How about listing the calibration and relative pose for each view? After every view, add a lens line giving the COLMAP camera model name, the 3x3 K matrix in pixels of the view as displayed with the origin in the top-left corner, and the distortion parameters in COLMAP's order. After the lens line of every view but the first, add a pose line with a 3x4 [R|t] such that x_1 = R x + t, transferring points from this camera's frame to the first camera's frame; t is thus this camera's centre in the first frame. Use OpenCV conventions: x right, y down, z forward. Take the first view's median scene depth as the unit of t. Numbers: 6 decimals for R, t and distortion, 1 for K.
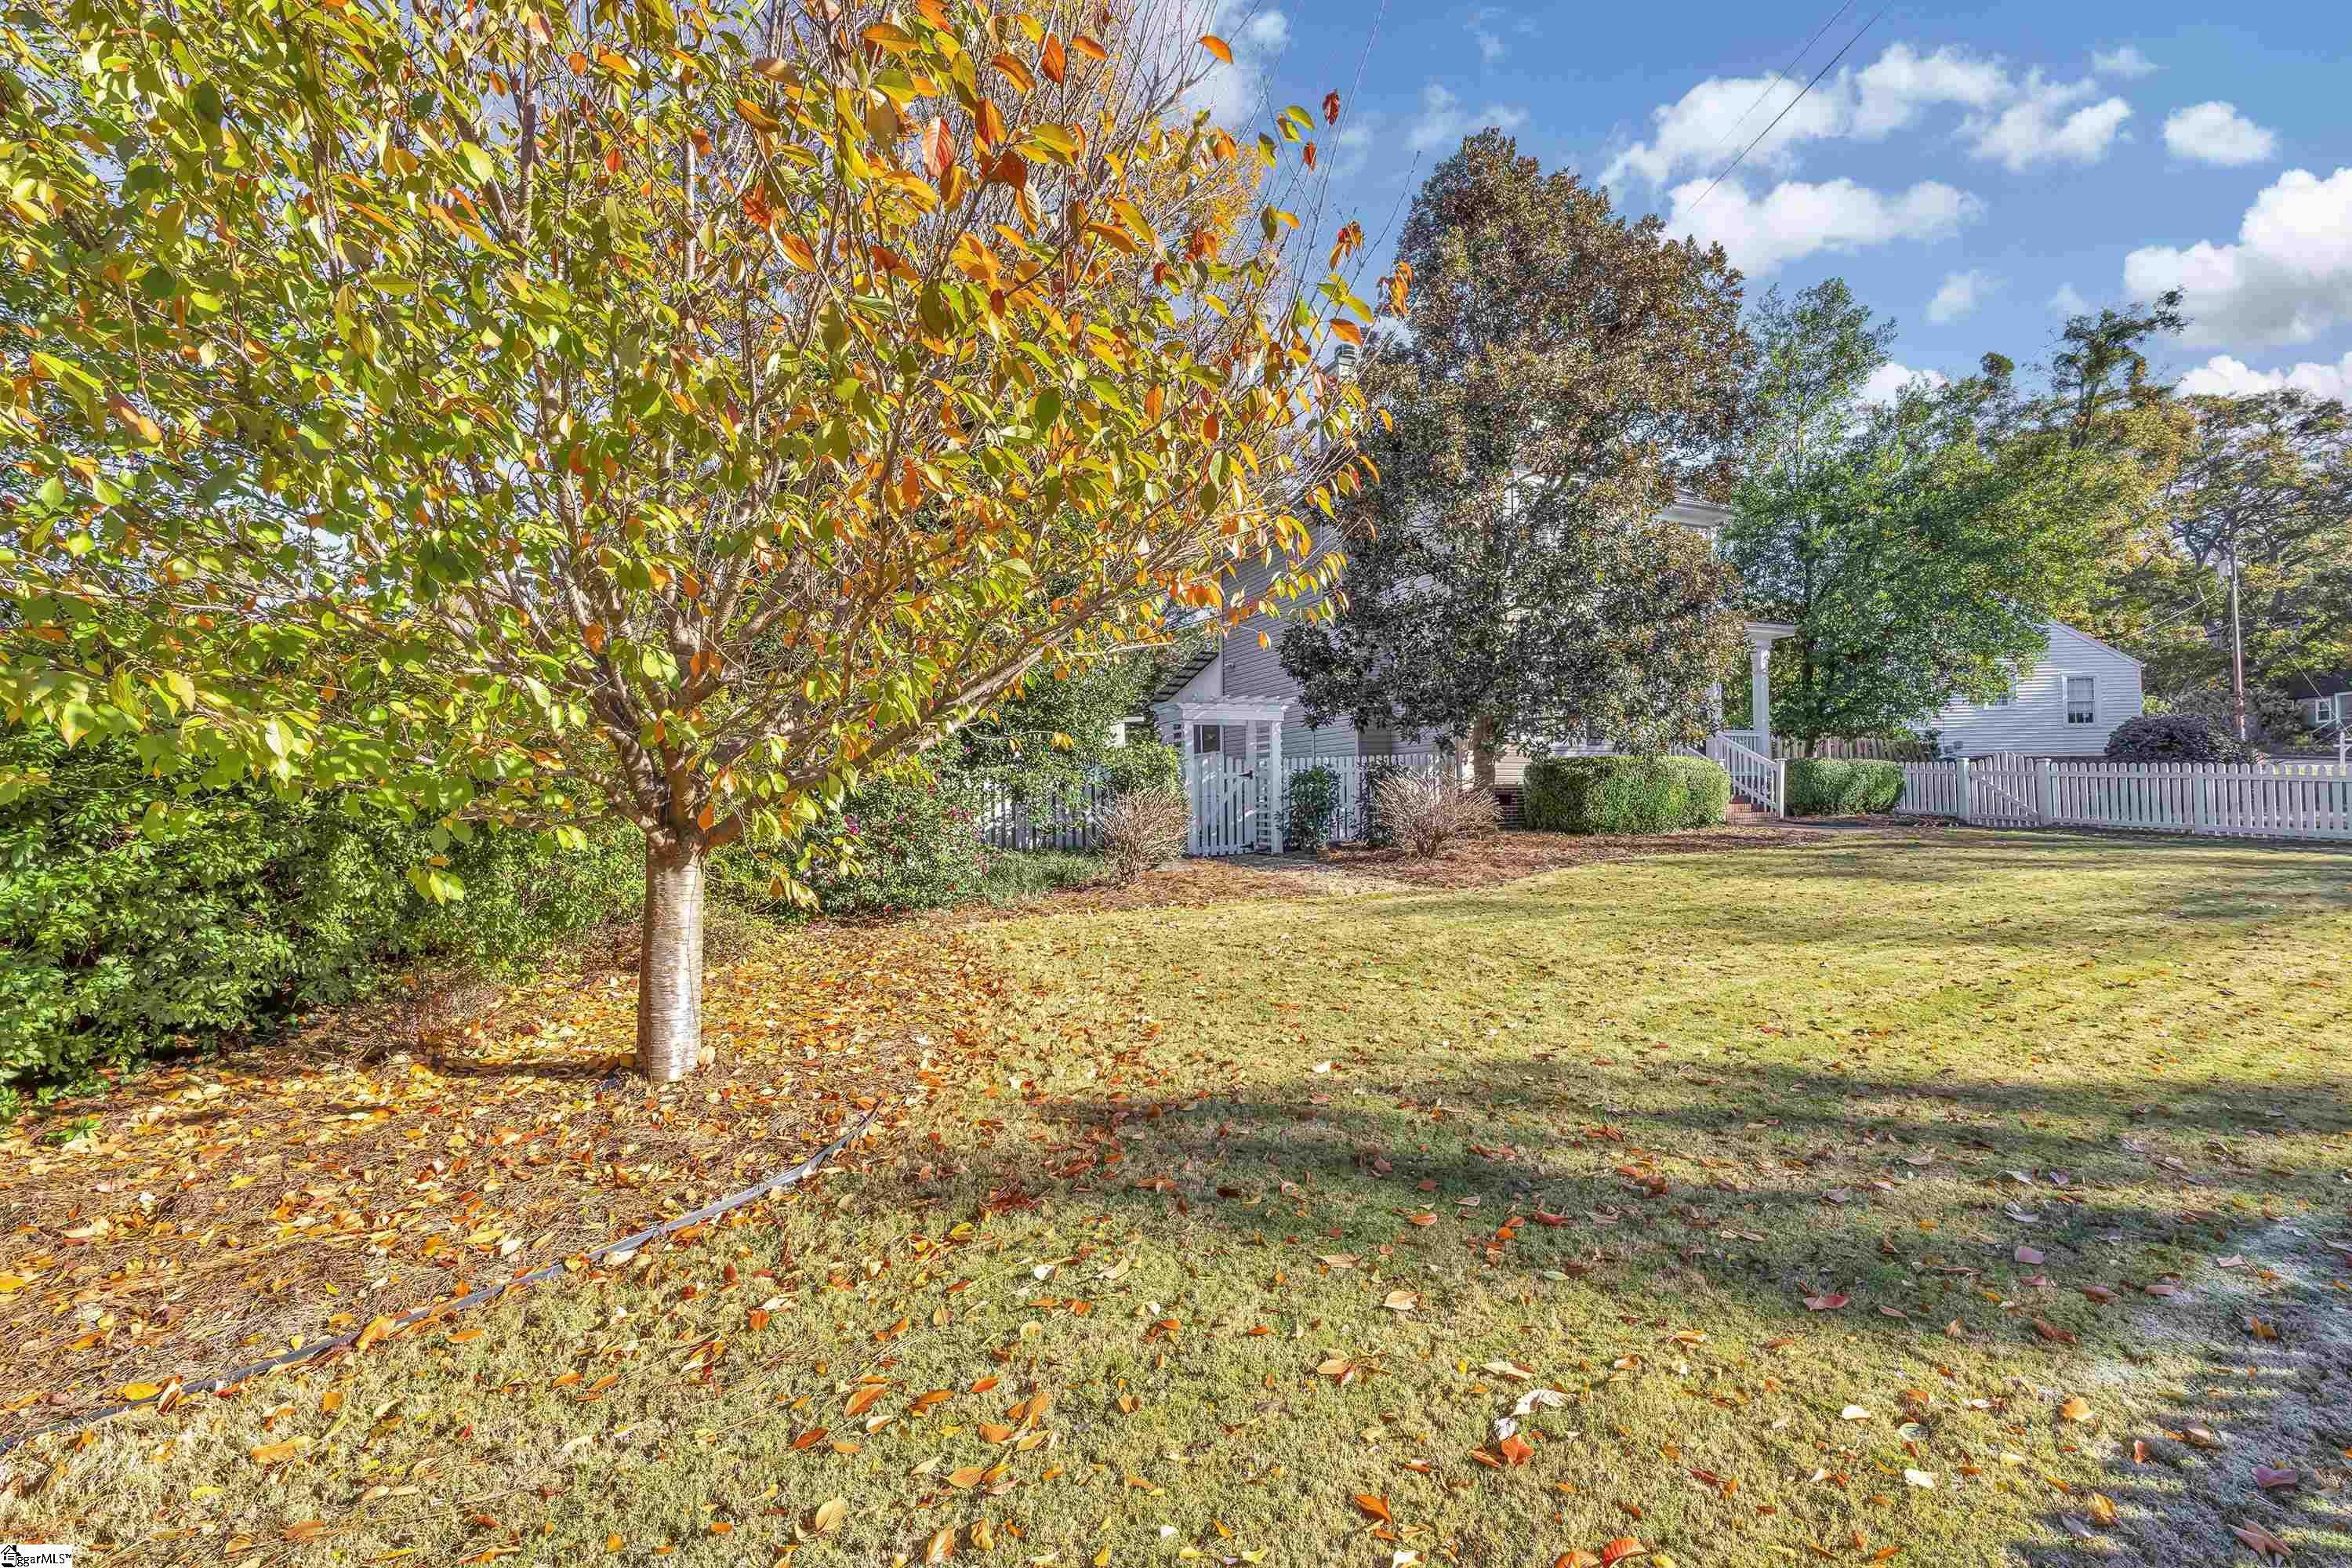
lens RADIAL K [[1028.9, 0, 1179.1], [0, 1028.9, 759.9], [0, 0, 1]] dist [0.001461, -0.000102]
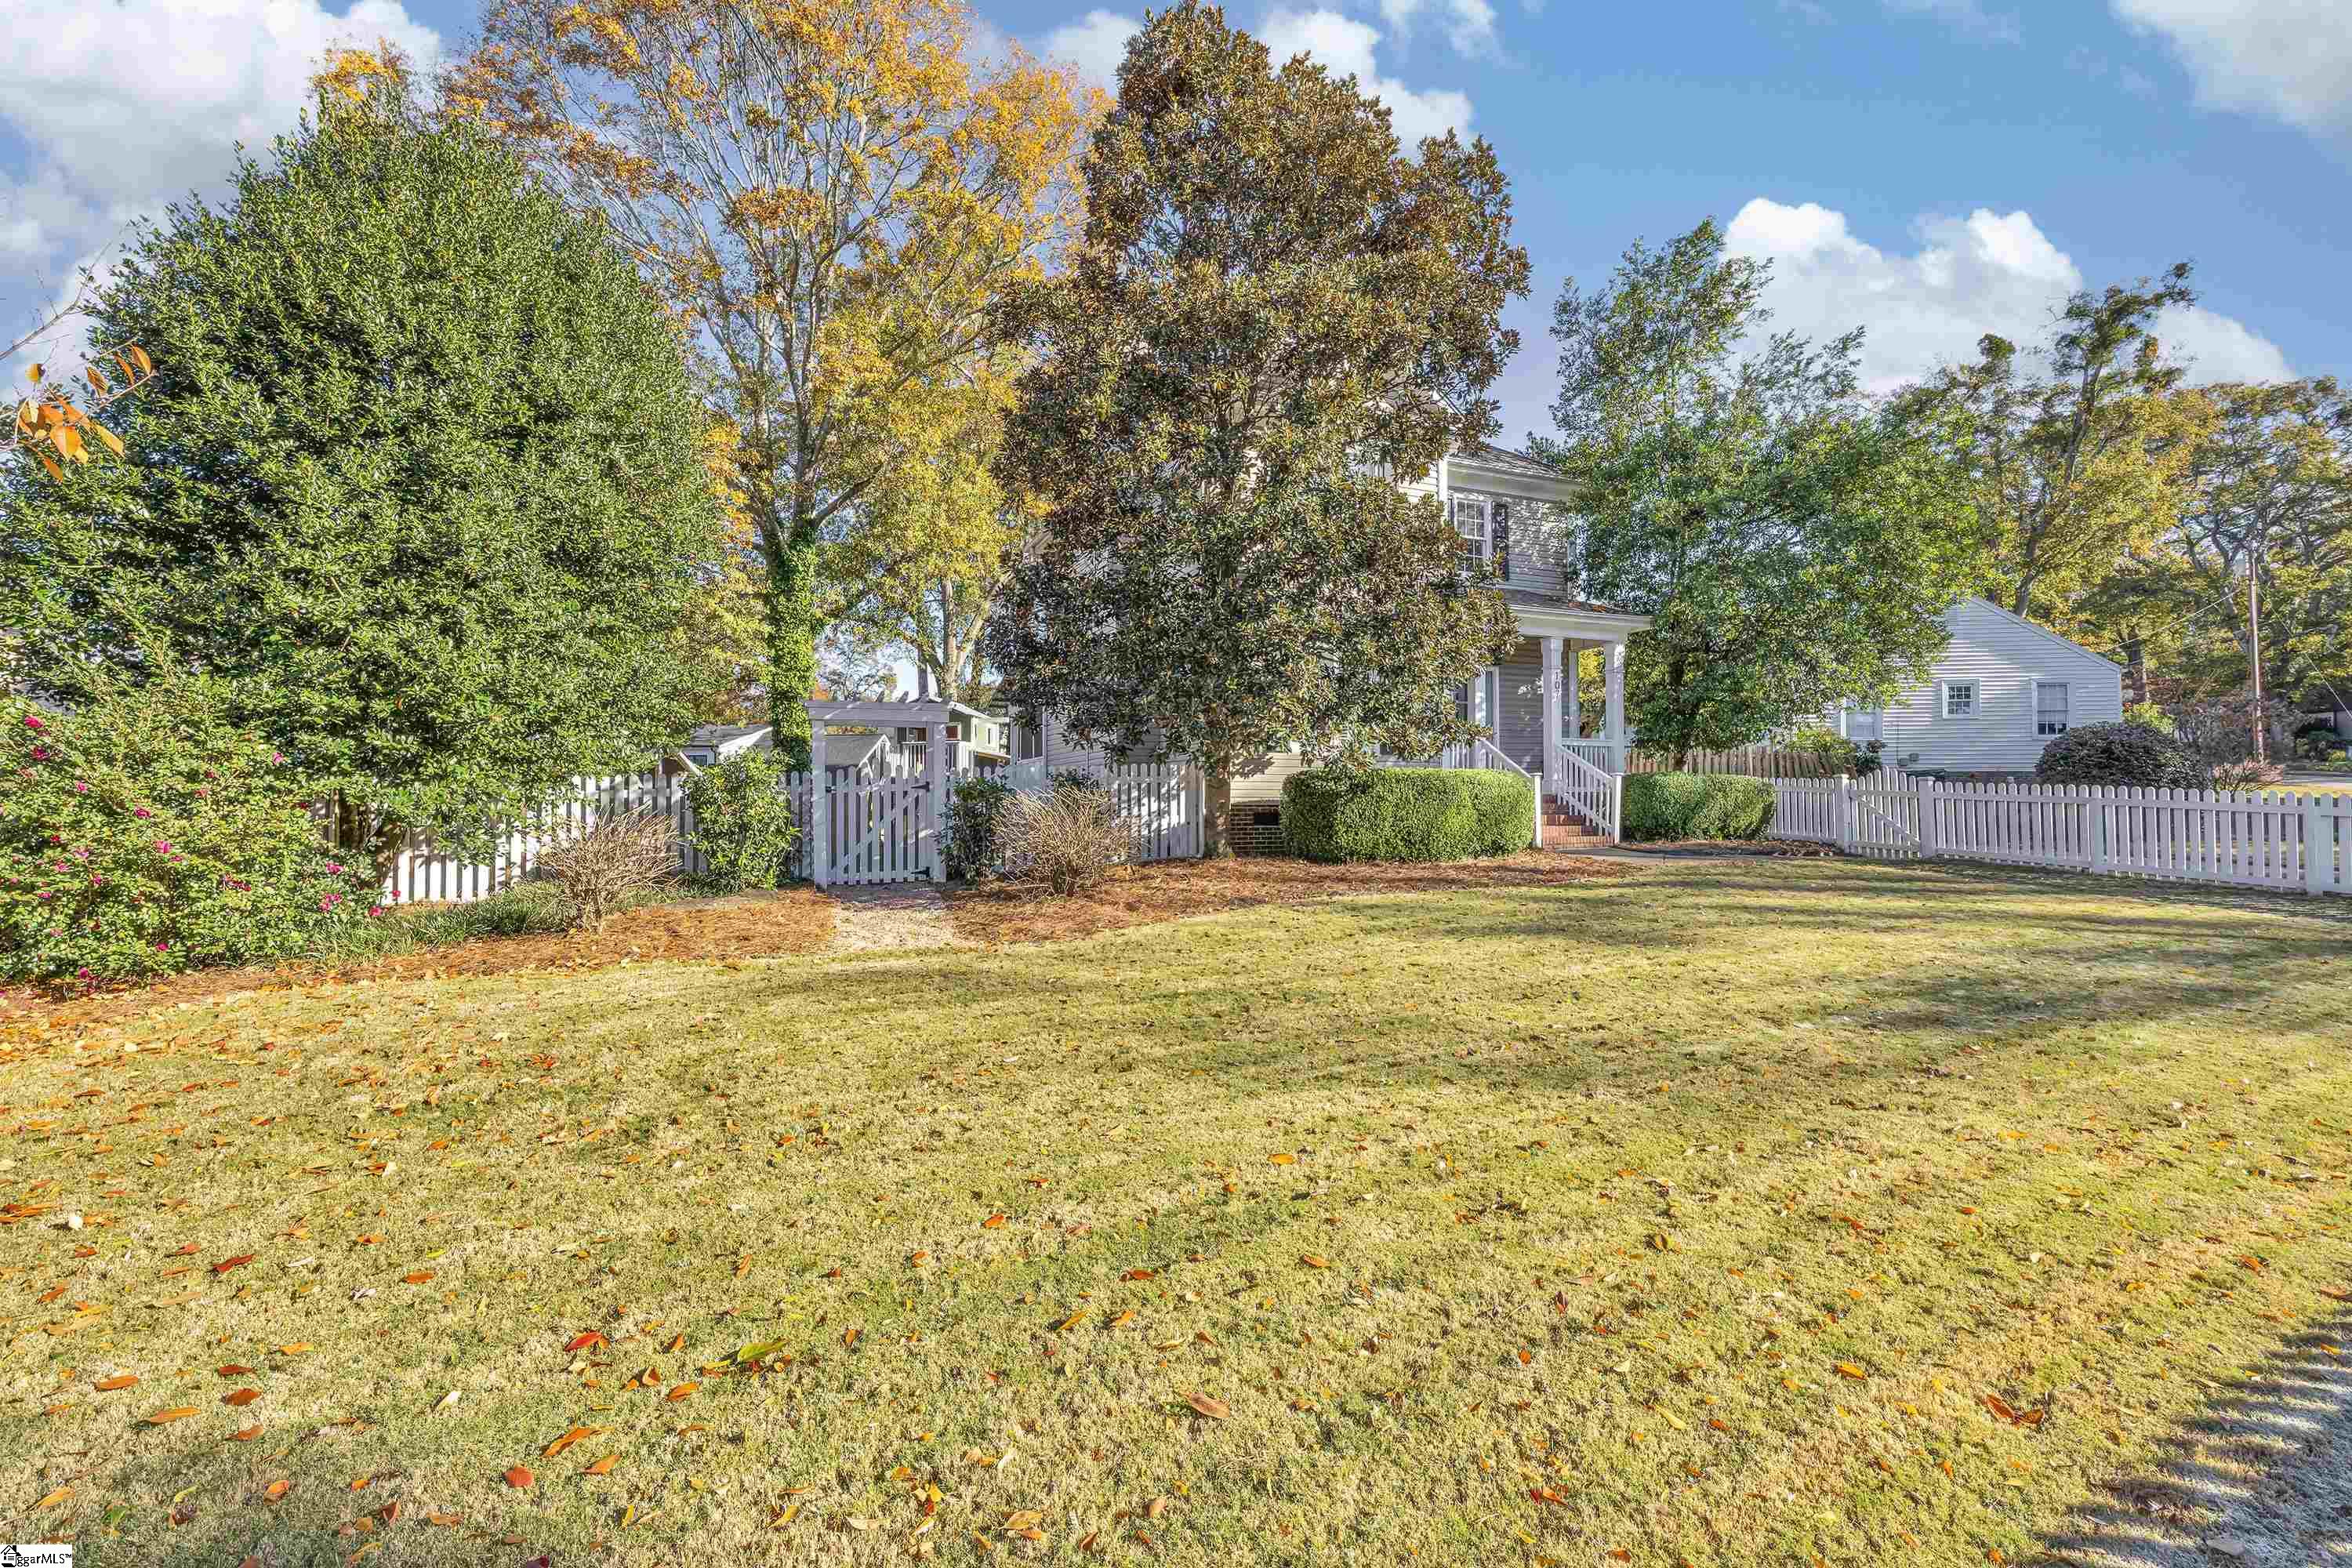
lens RADIAL K [[1028.9, 0, 1175.6], [0, 1028.9, 760.6], [0, 0, 1]] dist [0.001461, -0.000102]
pose [[0.999516, 0.011242, -0.029012, 0.103399], [-0.011277, 0.999936, -0.001038, -0.002706], [0.028998, 0.001365, 0.999579, 0.061572]]
